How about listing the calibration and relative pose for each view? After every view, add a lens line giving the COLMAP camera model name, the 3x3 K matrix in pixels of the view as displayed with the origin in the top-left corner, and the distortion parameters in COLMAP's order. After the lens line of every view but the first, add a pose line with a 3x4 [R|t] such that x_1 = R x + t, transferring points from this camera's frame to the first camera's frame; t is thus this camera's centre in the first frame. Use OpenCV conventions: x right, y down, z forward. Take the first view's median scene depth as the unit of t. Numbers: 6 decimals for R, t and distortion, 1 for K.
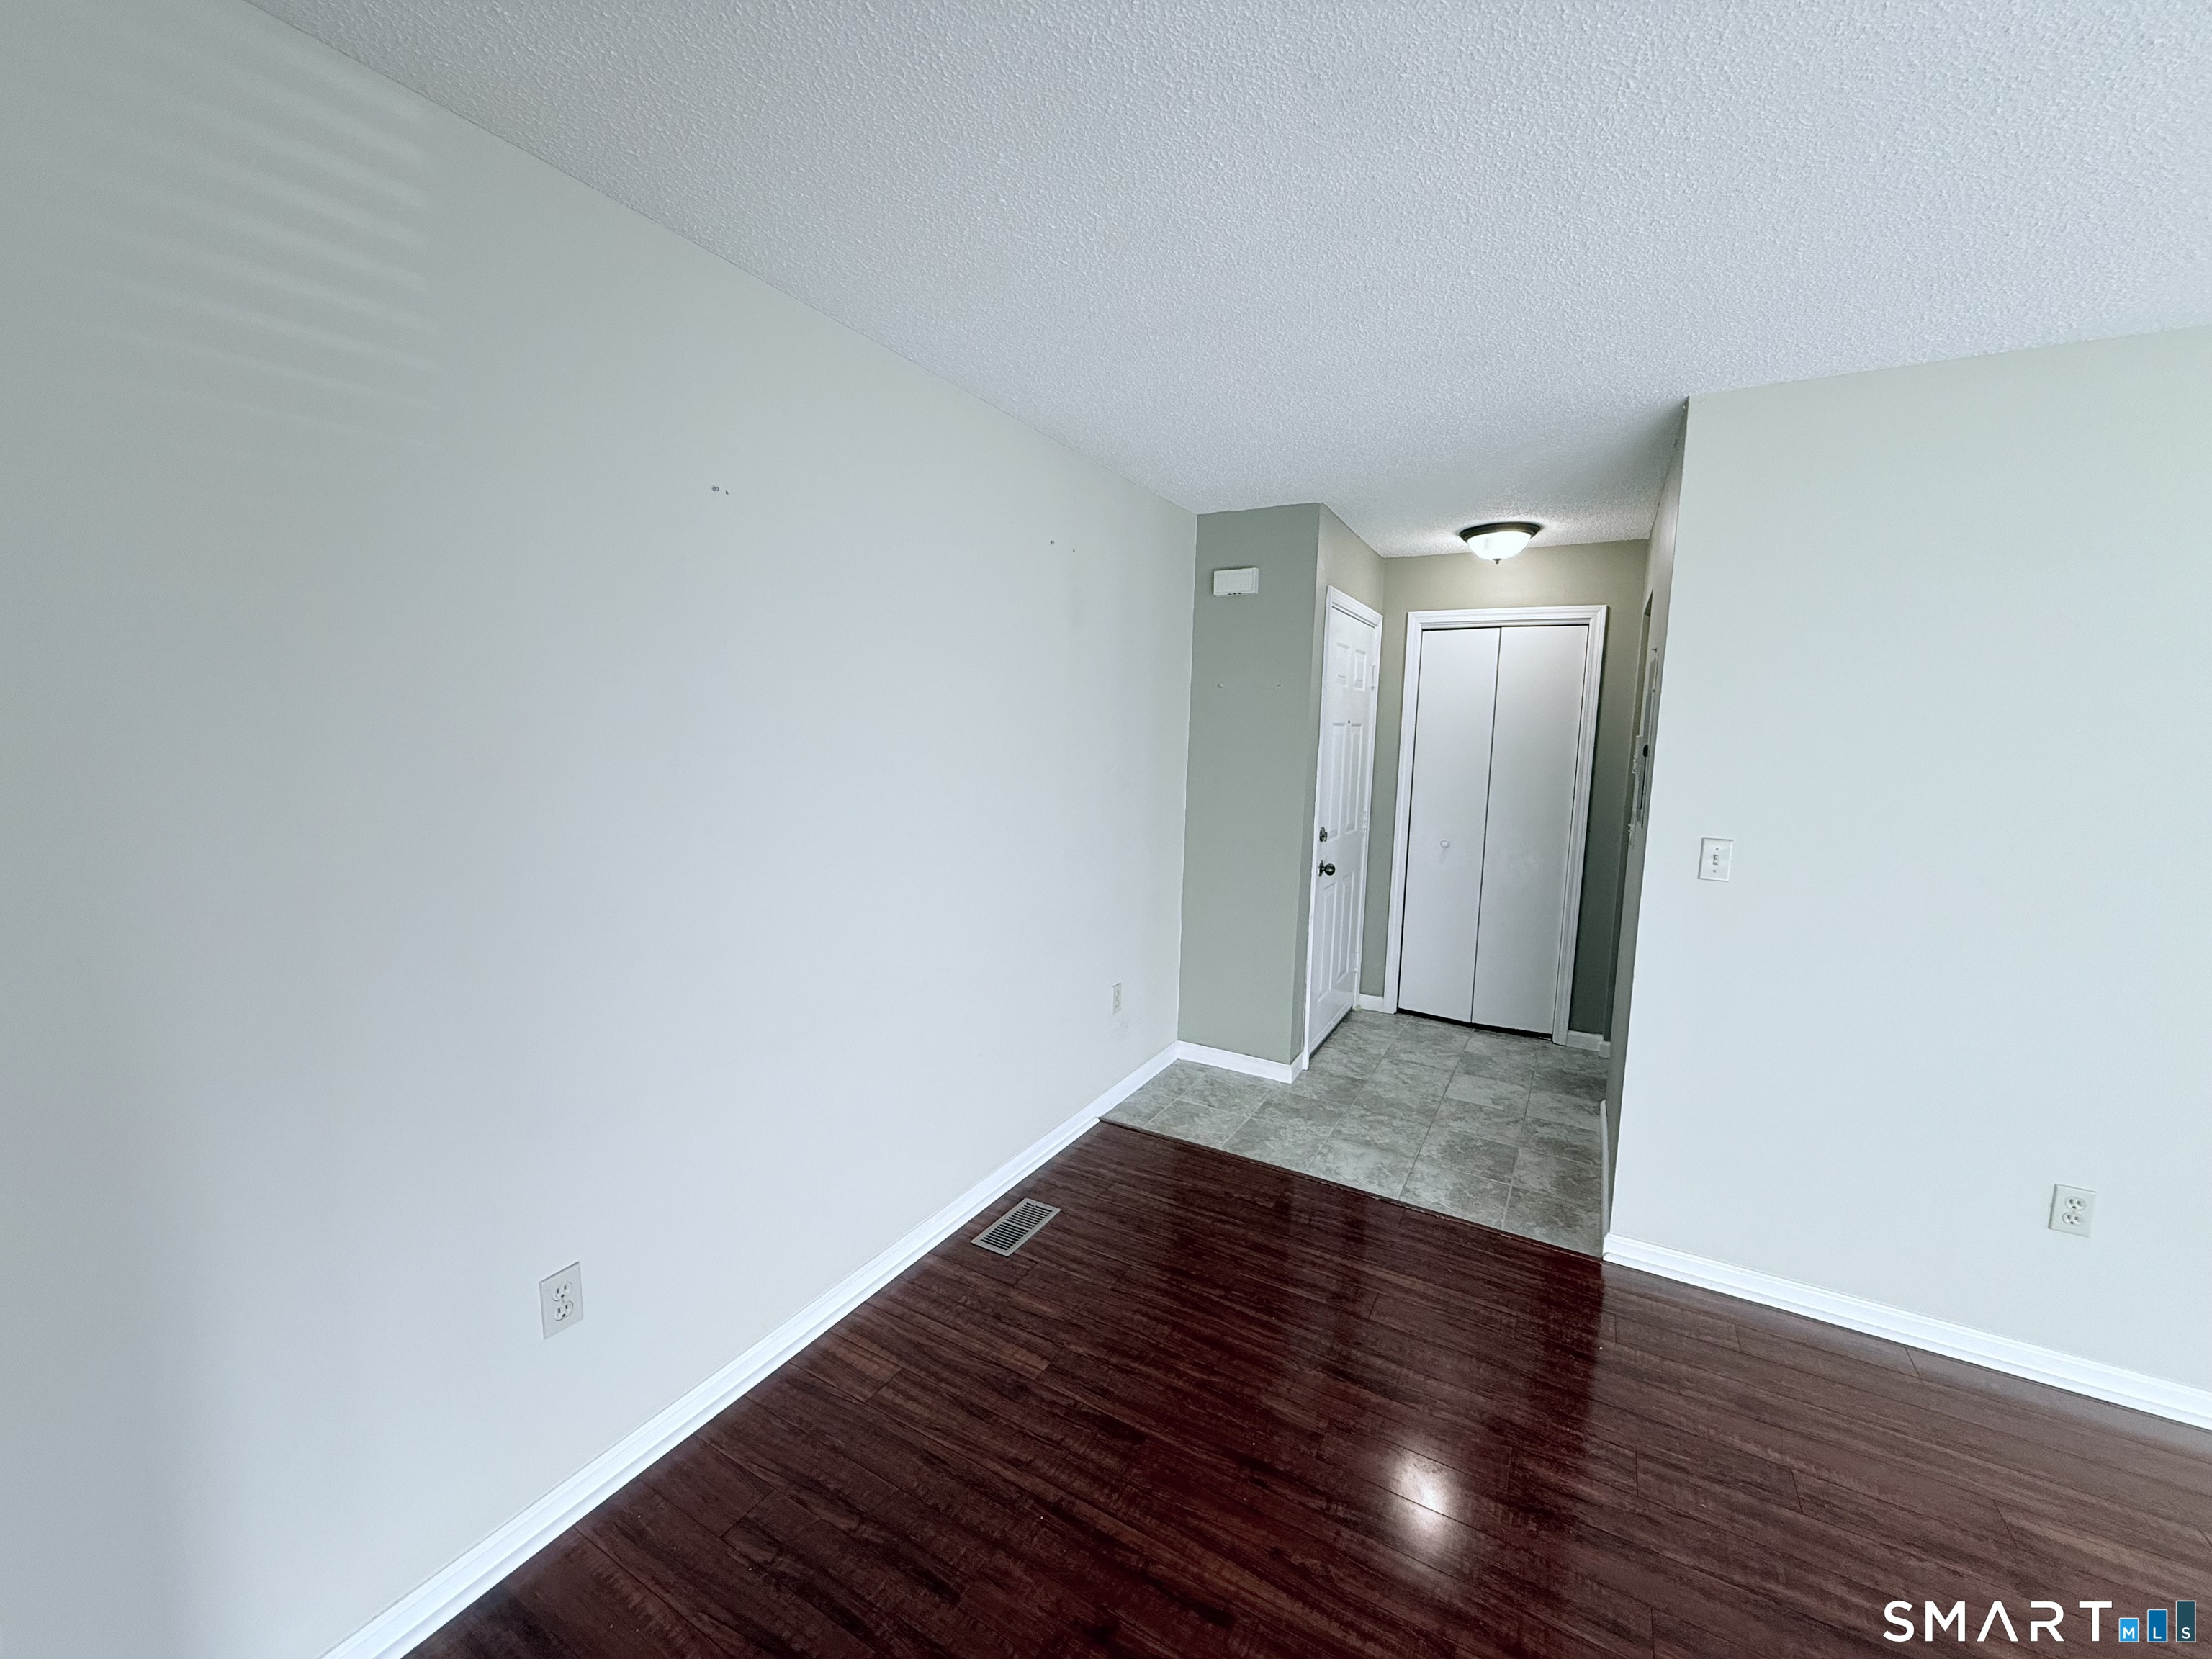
lens RADIAL K [[877.6, 0, 1116.3], [0, 877.6, 827.2], [0, 0, 1]] dist [0.001117, 0.000383]
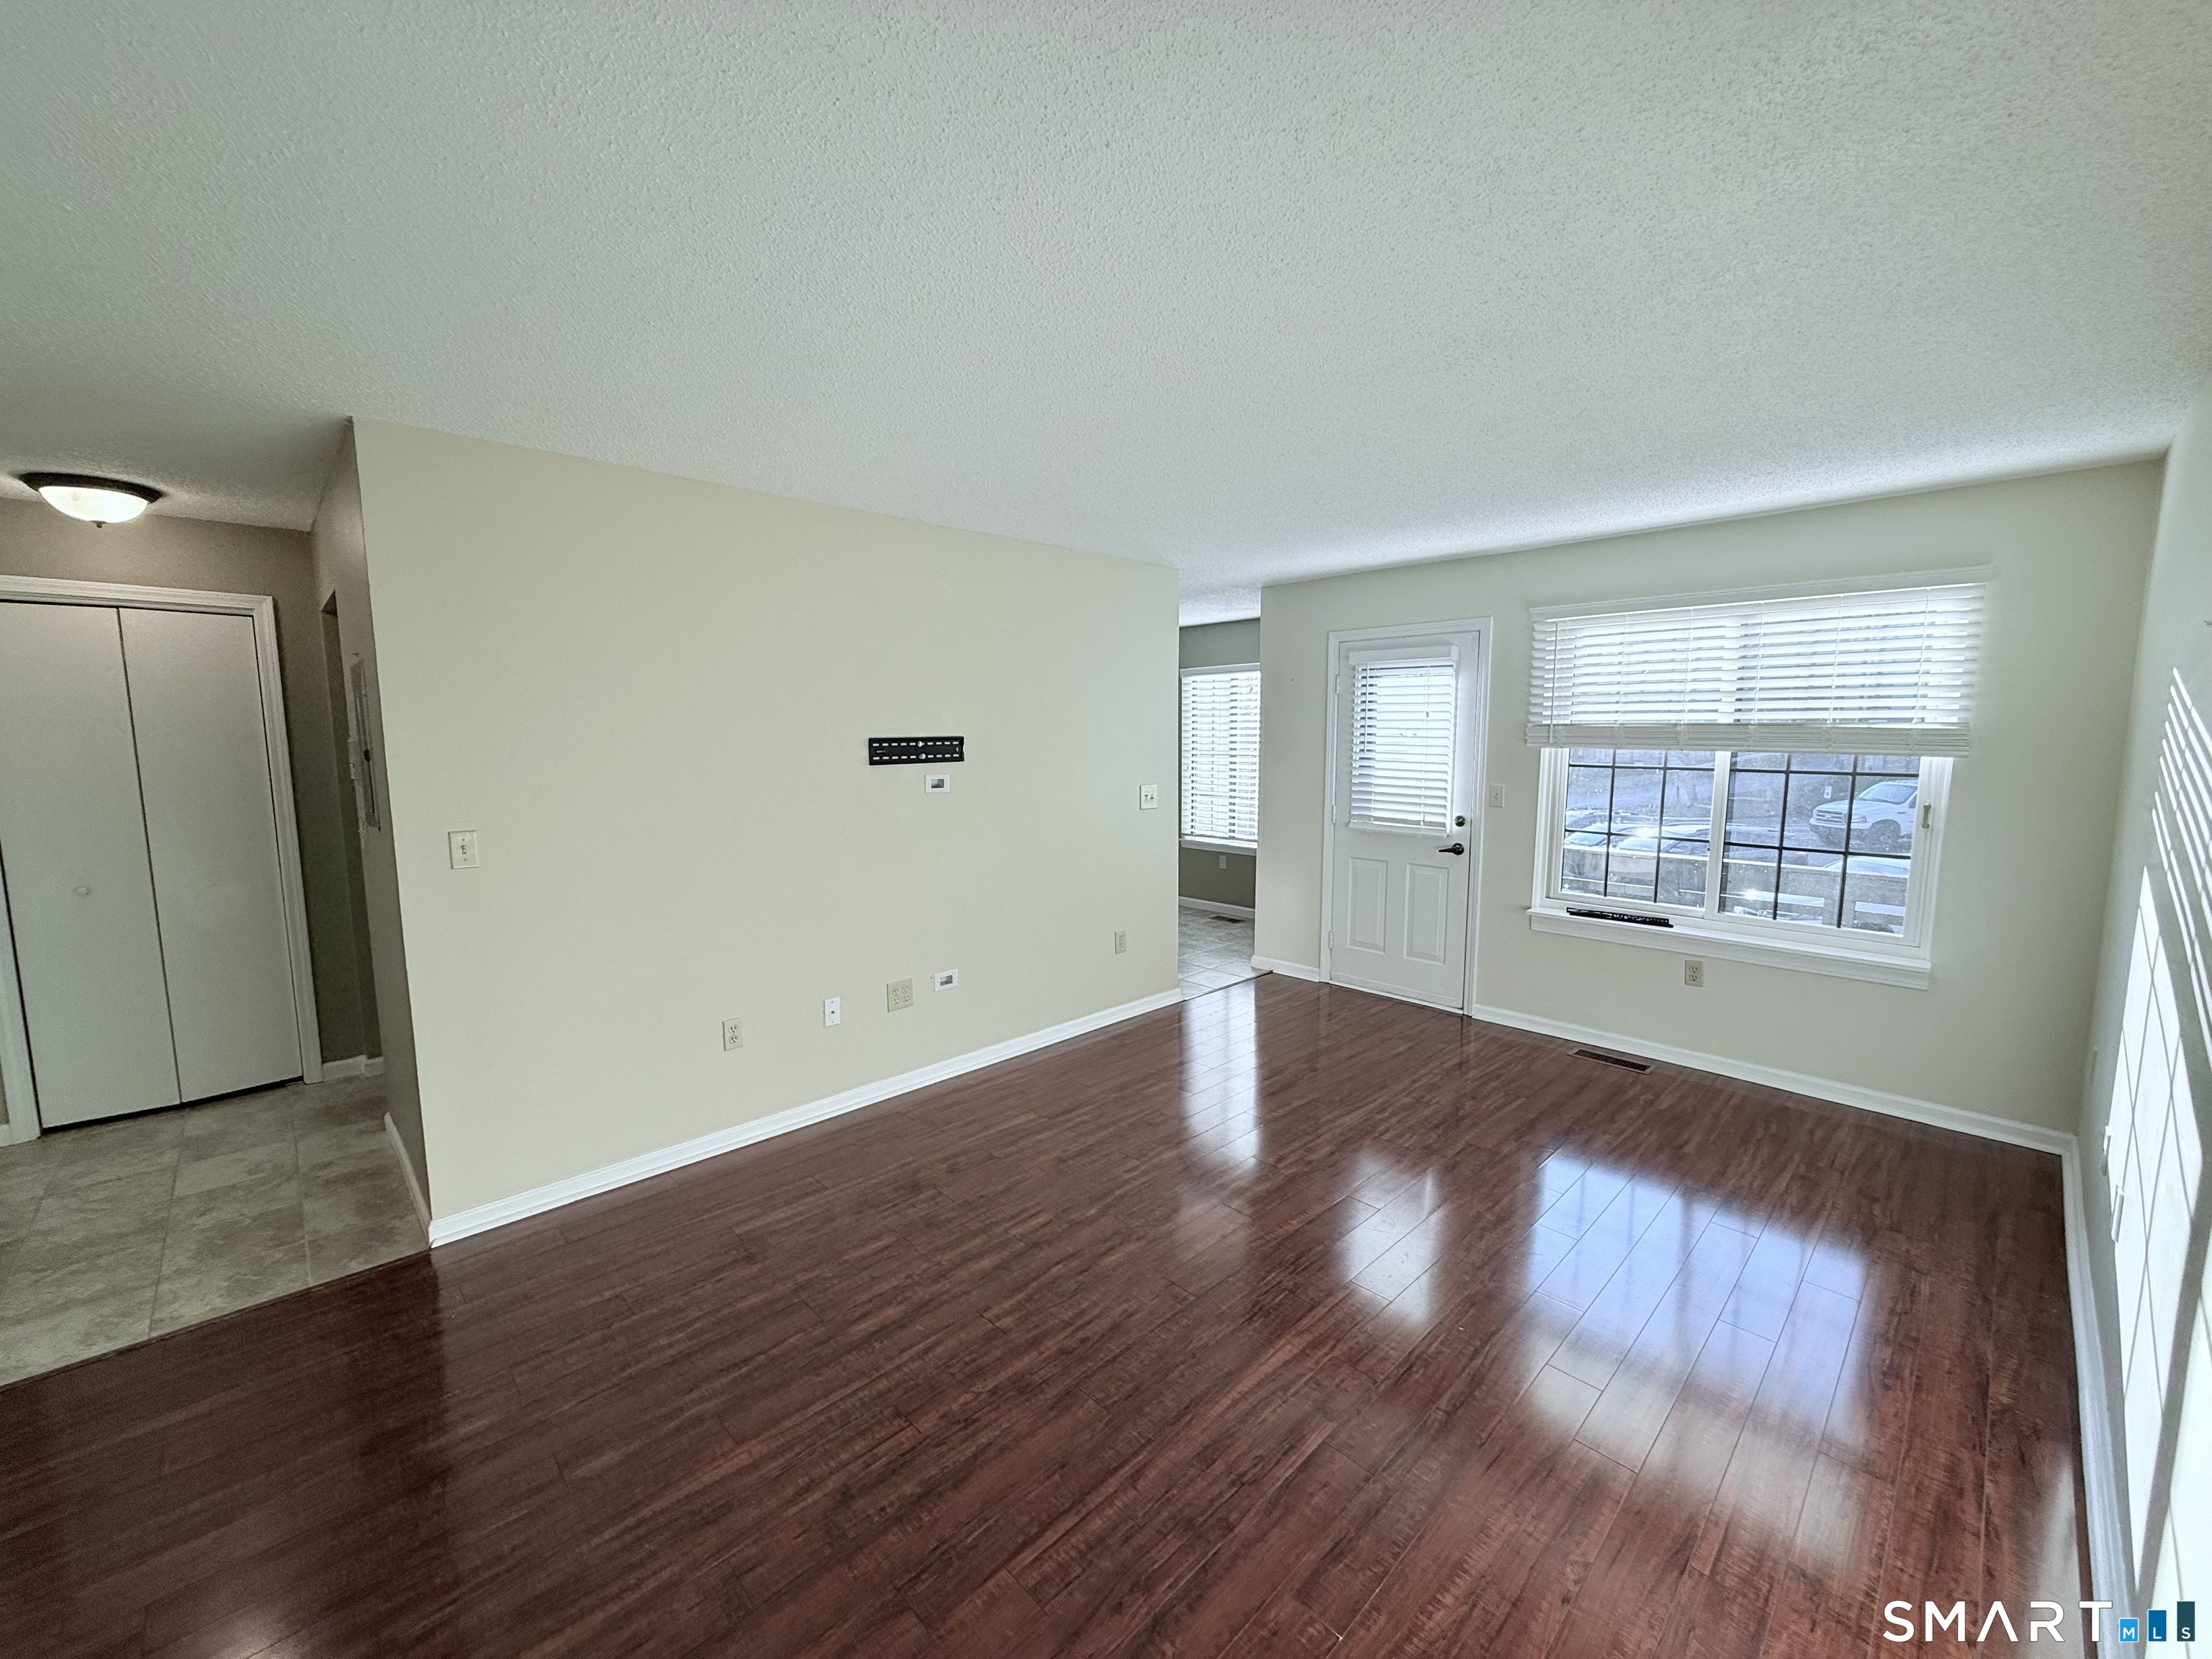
lens RADIAL K [[877.6, 0, 1087.4], [0, 877.6, 842.5], [0, 0, 1]] dist [0.001117, 0.000383]
pose [[0.304669, -0.146411, 0.941138, -0.087401], [0.122800, 0.985906, 0.113623, -0.001305], [-0.944509, 0.080954, 0.318354, -0.074532]]
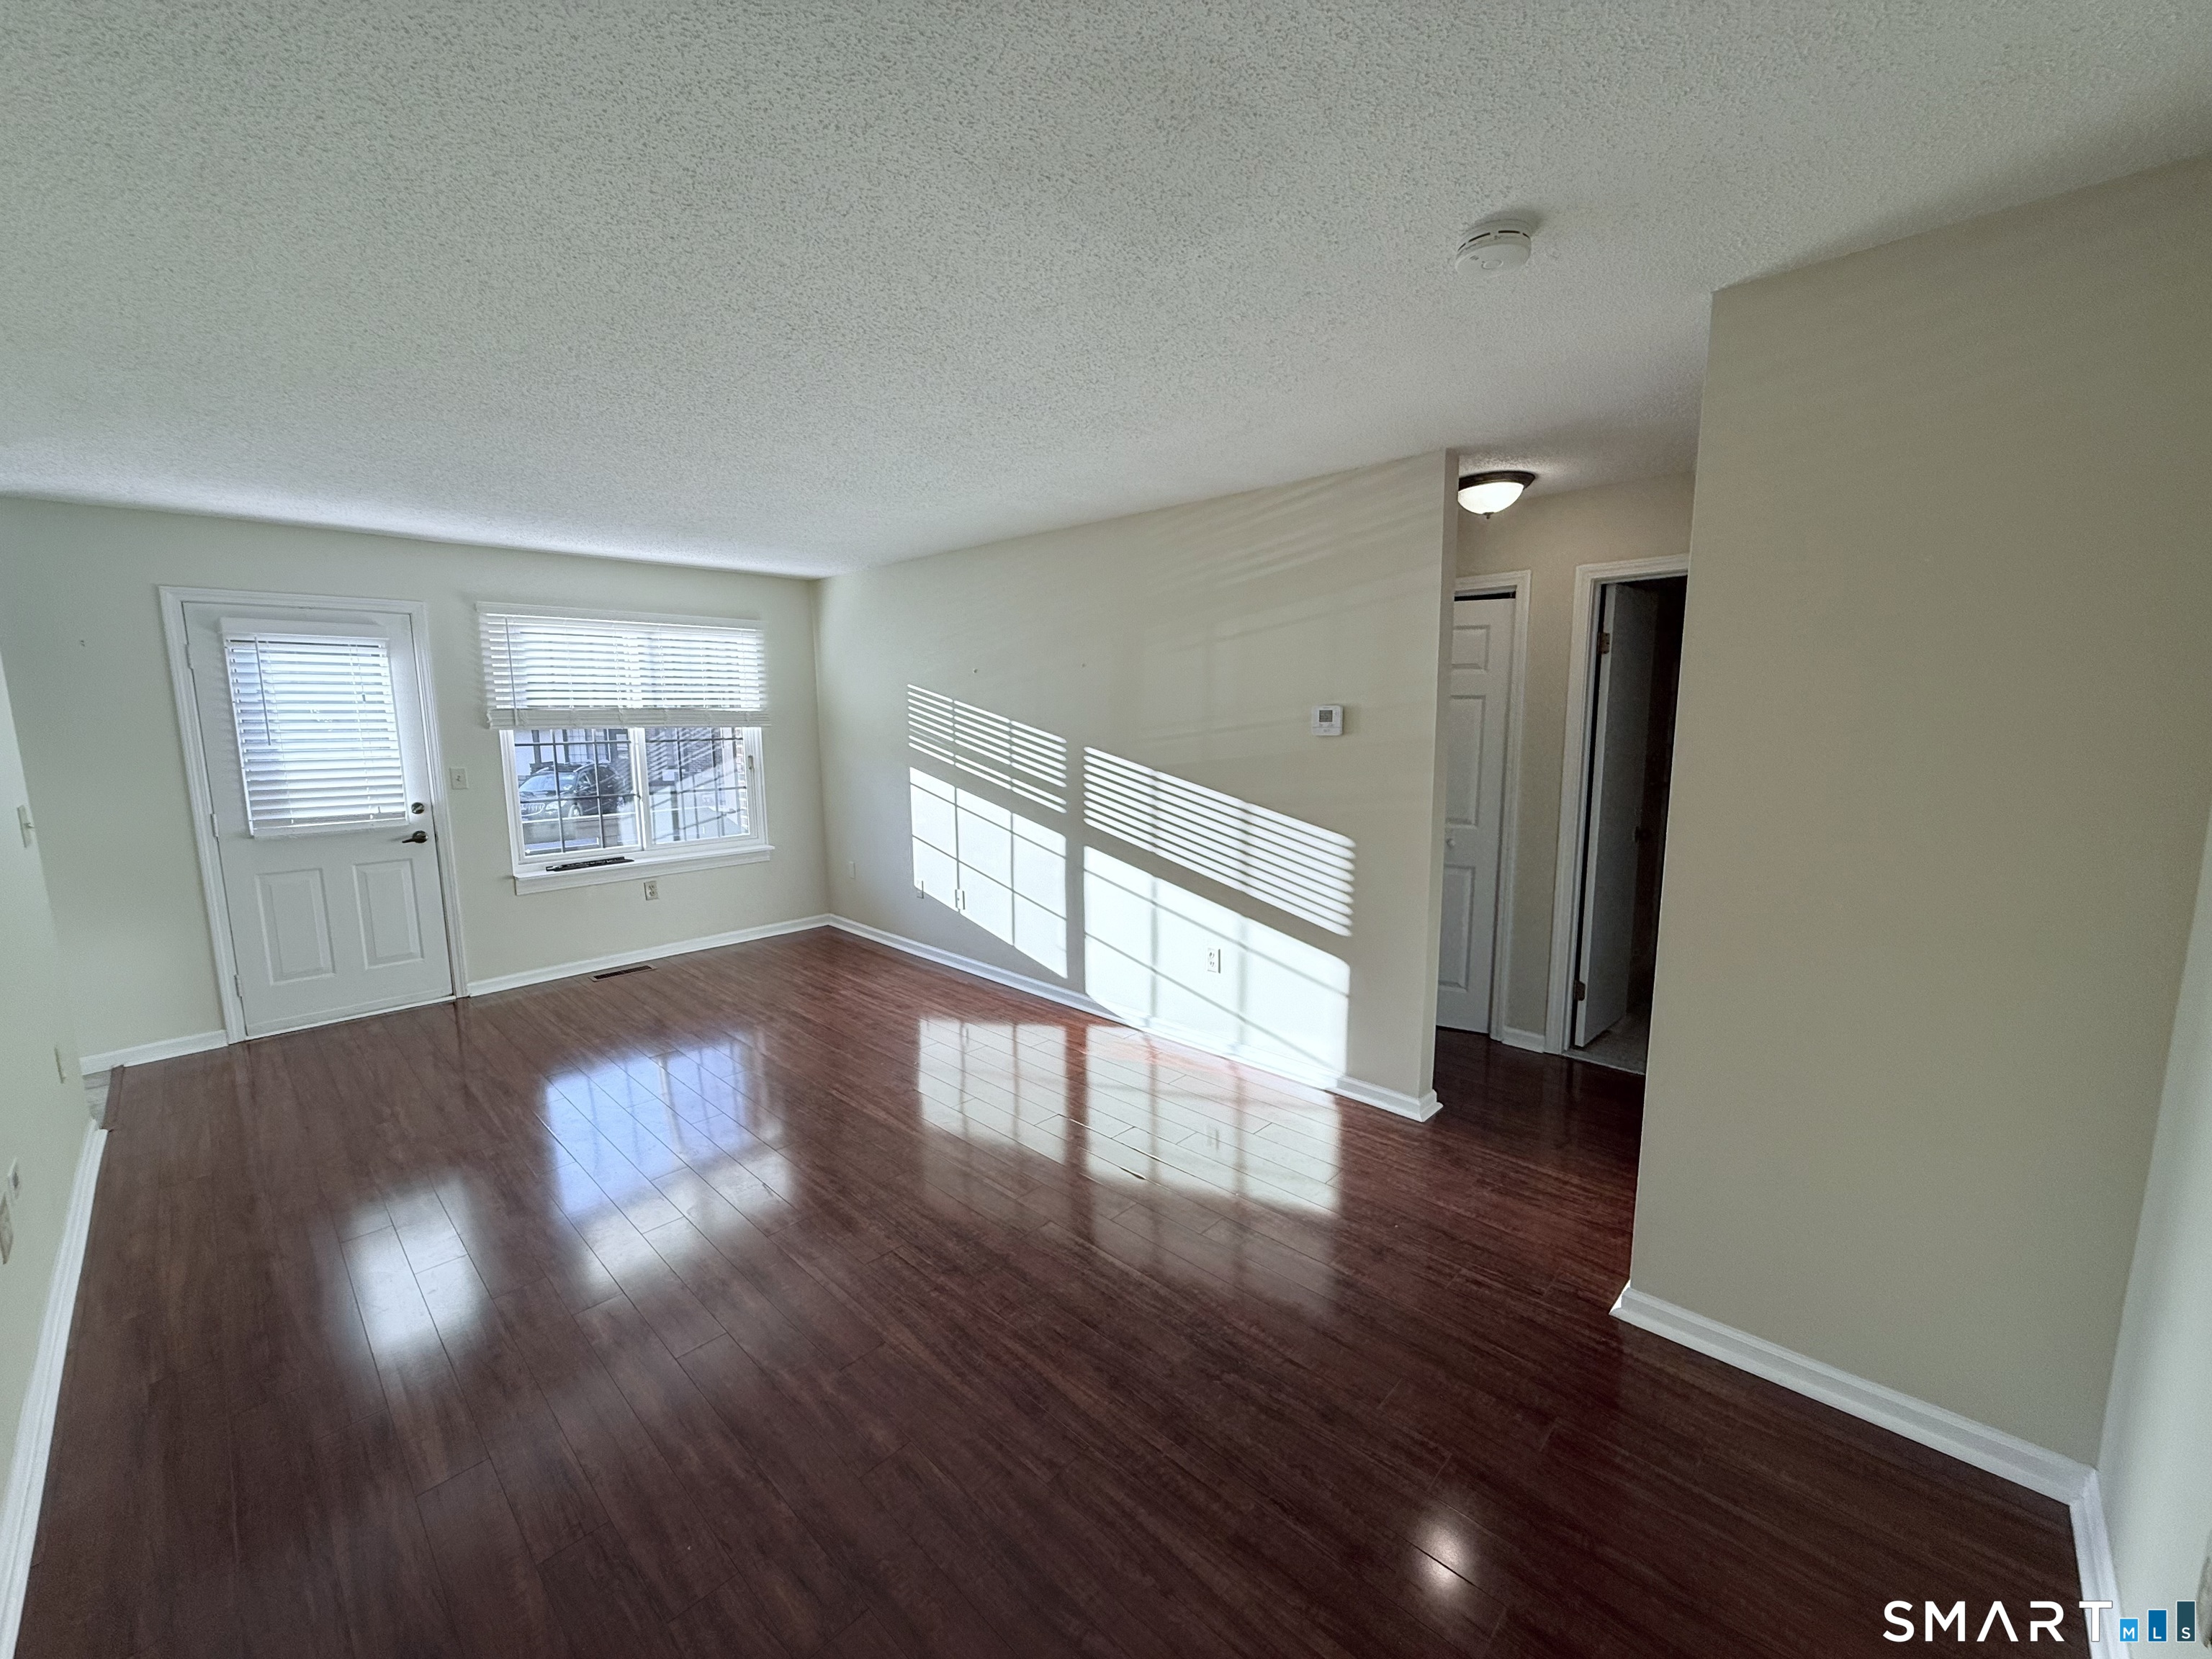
lens RADIAL K [[877.6, 0, 1114.5], [0, 877.6, 840.6], [0, 0, 1]] dist [0.001117, 0.000383]
pose [[-0.966026, -0.055286, 0.252464, 0.019405], [0.015392, 0.962812, 0.269735, -0.108716], [-0.257987, 0.264456, -0.929250, 0.829318]]
